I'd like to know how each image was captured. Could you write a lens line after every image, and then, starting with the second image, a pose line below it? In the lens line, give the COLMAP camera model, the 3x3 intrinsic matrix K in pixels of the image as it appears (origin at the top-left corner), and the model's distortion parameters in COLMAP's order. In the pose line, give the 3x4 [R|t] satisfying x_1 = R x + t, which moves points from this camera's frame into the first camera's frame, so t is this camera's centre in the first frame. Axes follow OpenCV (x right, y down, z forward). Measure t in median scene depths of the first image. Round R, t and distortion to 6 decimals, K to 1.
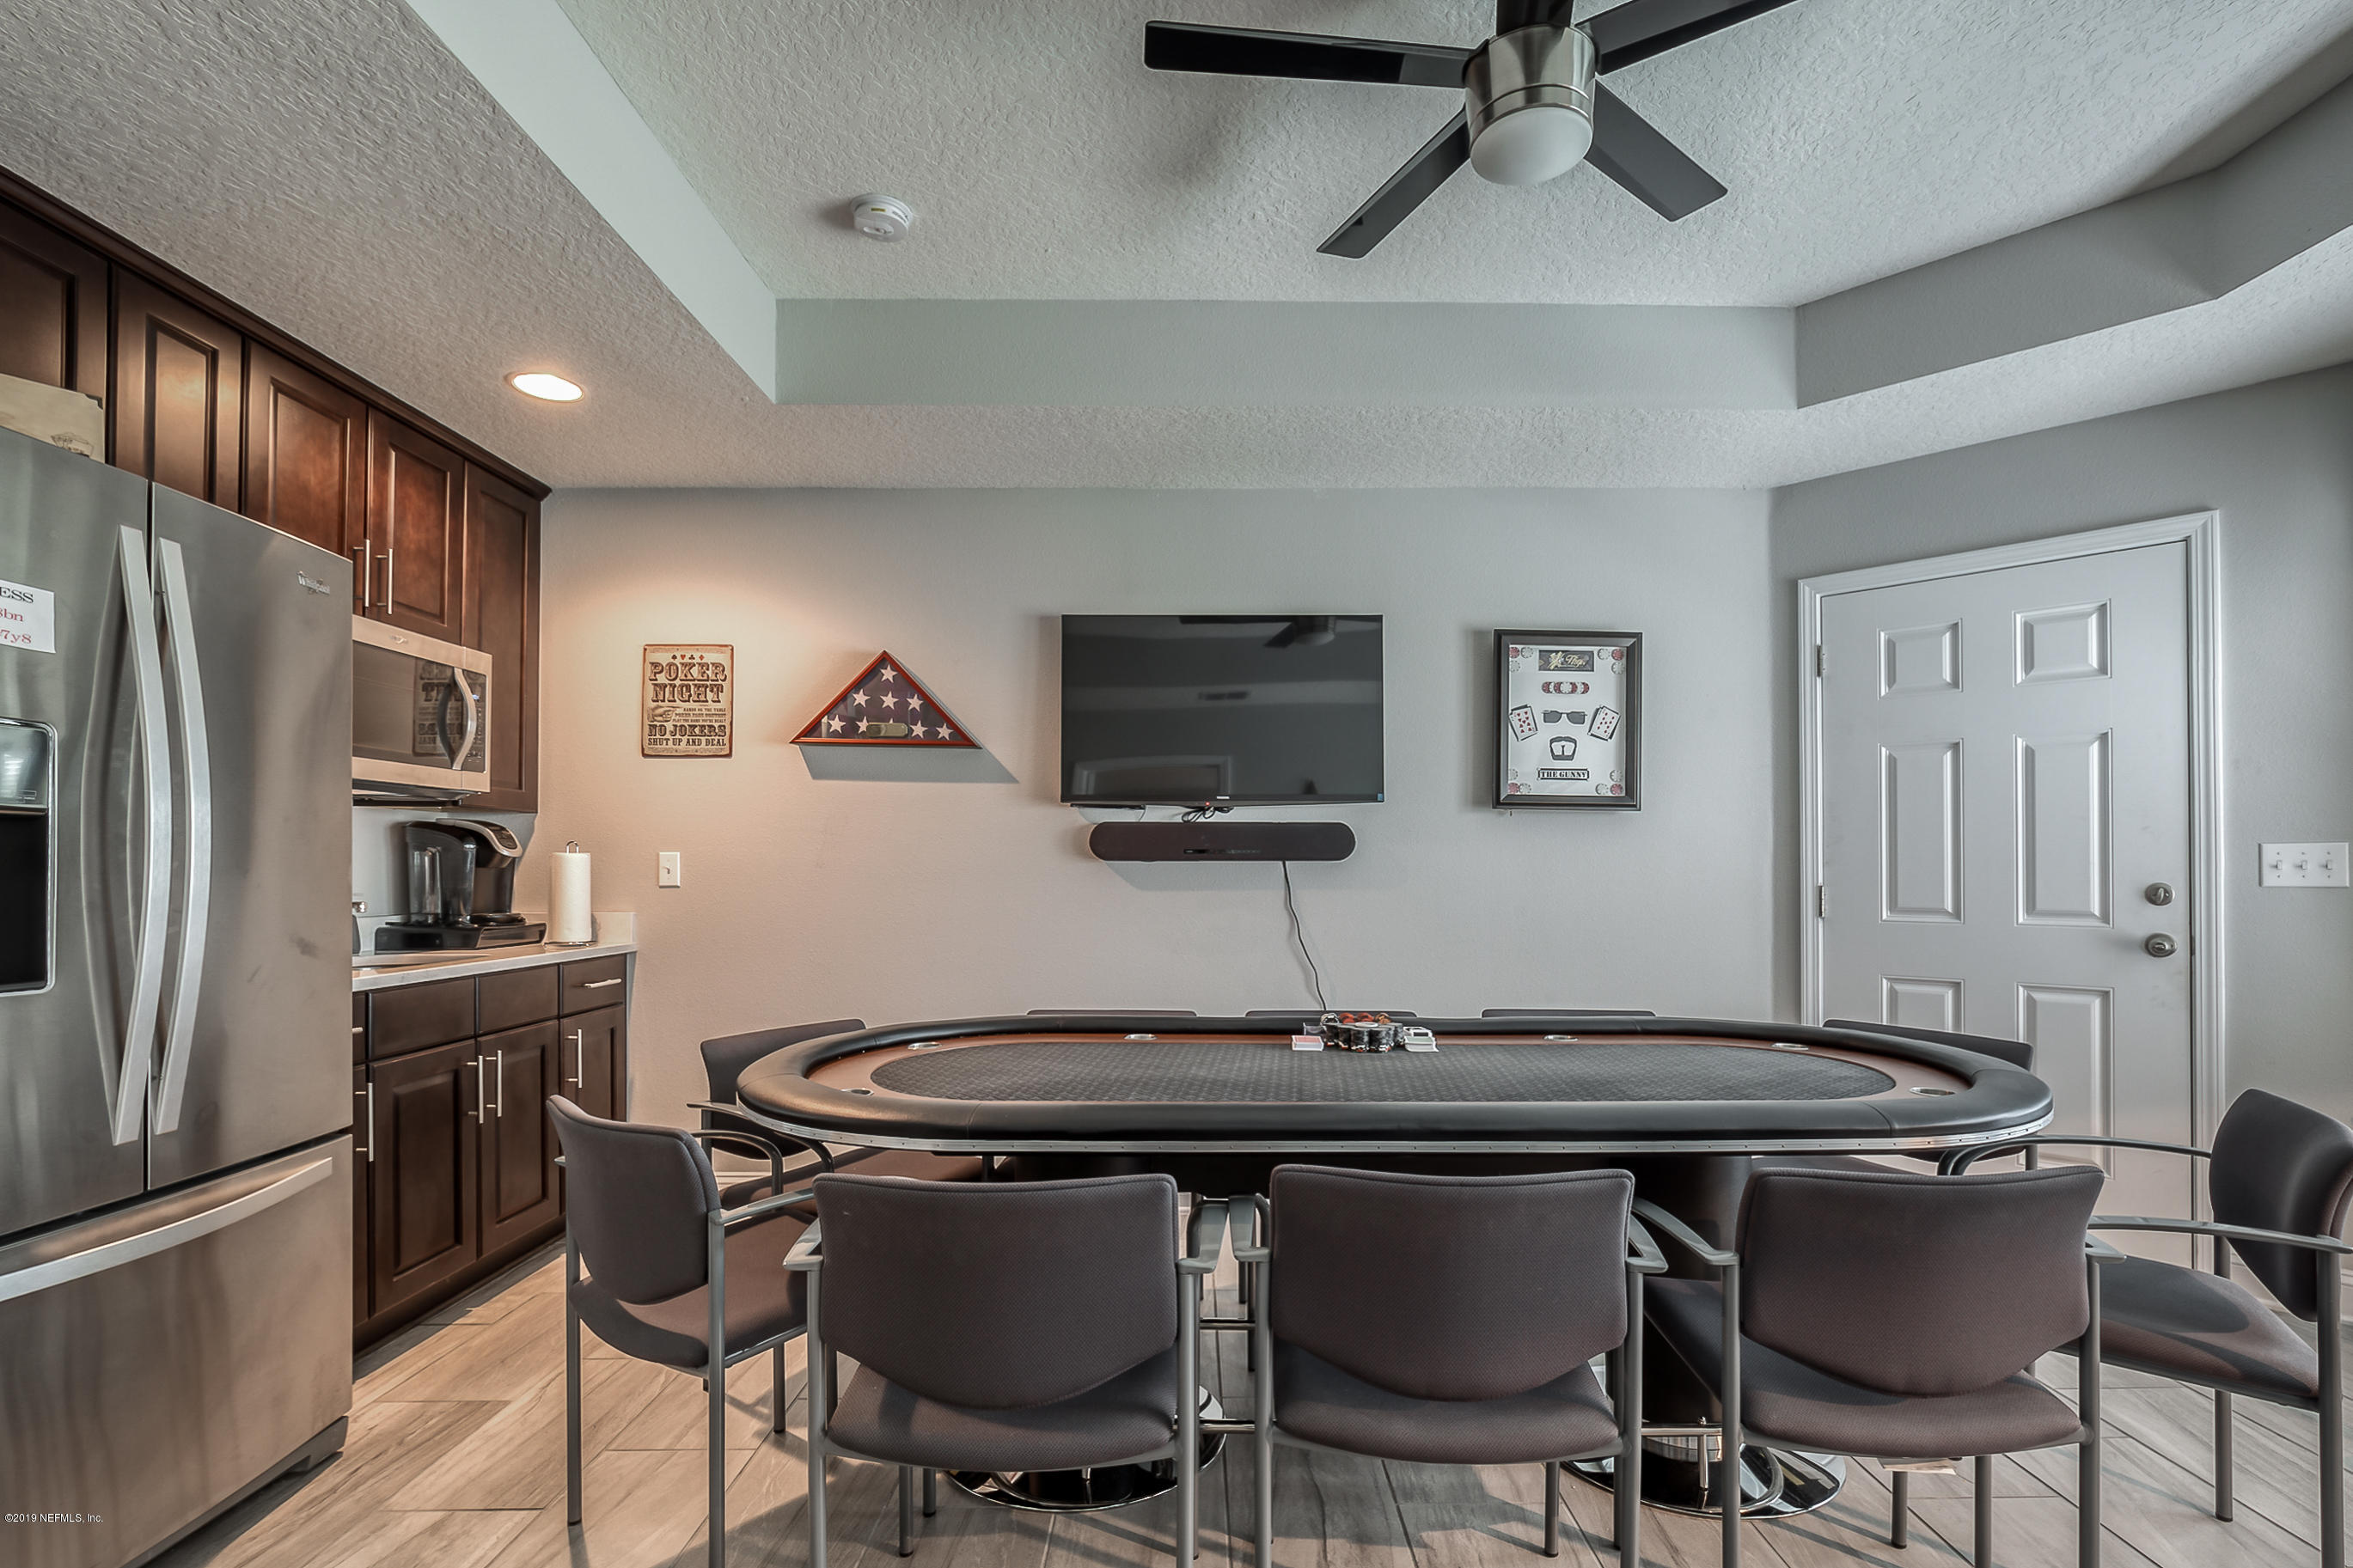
lens RADIAL K [[1091.6, 0, 1179.8], [0, 1091.6, 856.6], [0, 0, 1]] dist [-0.014102, 0.004330]
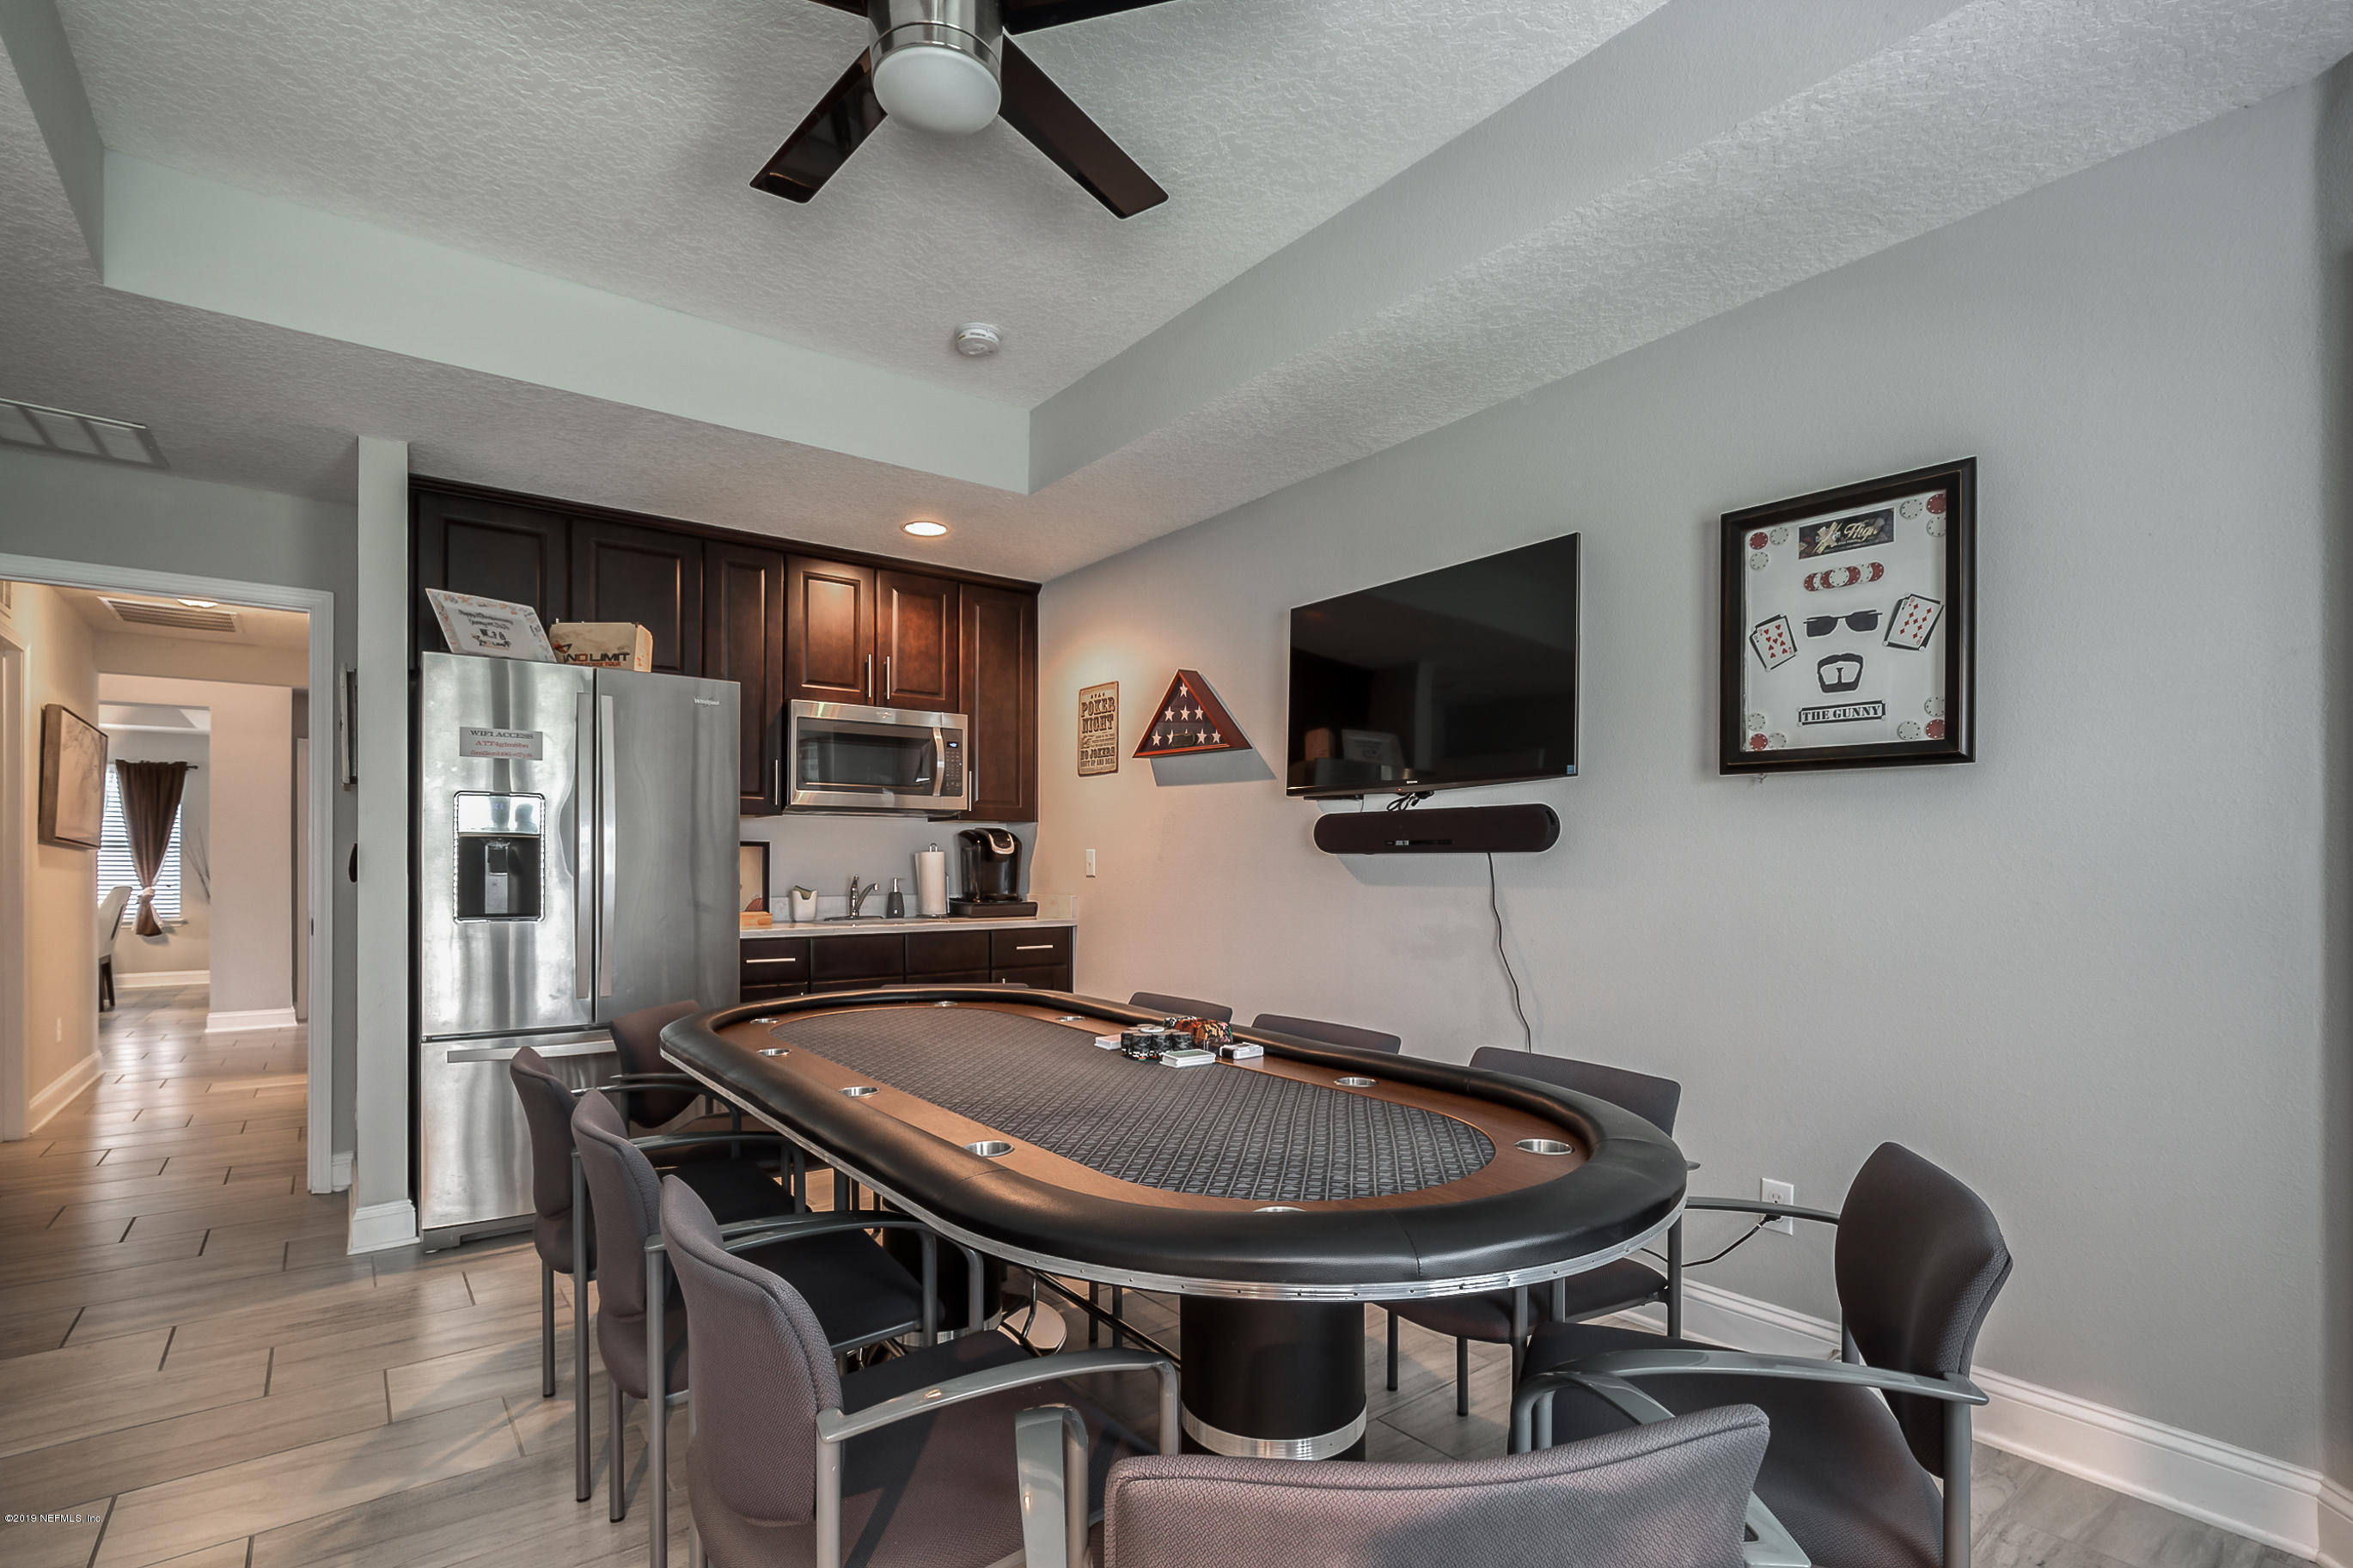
lens RADIAL K [[1091.6, 0, 1154.3], [0, 1091.6, 864.3], [0, 0, 1]] dist [-0.014102, 0.004330]
pose [[0.602021, 0.000372, -0.798480, 0.618378], [0.007001, 0.999959, 0.005745, 0.006611], [0.798450, -0.009048, 0.601994, 0.293653]]
